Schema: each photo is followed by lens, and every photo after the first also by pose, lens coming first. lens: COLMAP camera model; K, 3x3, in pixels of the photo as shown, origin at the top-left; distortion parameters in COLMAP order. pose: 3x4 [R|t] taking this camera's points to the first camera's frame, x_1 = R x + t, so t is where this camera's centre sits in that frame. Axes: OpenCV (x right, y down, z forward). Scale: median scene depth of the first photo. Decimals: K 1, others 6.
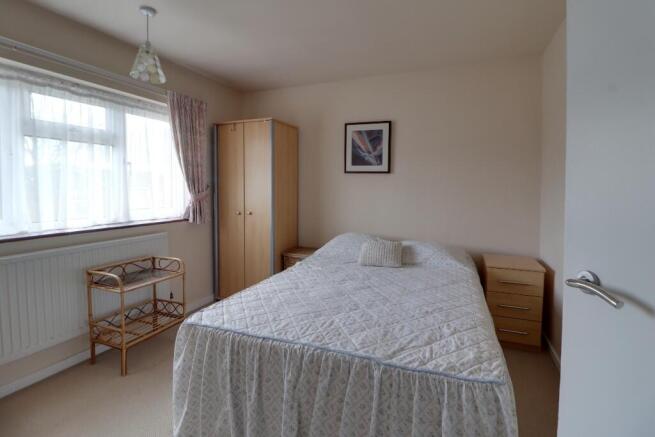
lens RADIAL K [[301.7, 0, 343.3], [0, 301.7, 200.2], [0, 0, 1]] dist [-0.000190, -0.015268]
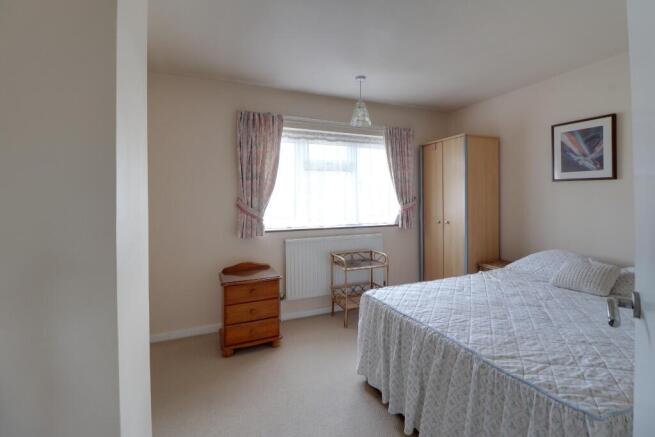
lens RADIAL K [[301.7, 0, 343.3], [0, 301.7, 200.2], [0, 0, 1]] dist [-0.000190, -0.015268]
pose [[0.713374, -0.006797, -0.700750, 0.273376], [-0.018633, 0.999415, -0.028662, 0.002141], [0.700536, 0.033504, 0.712831, -0.076732]]
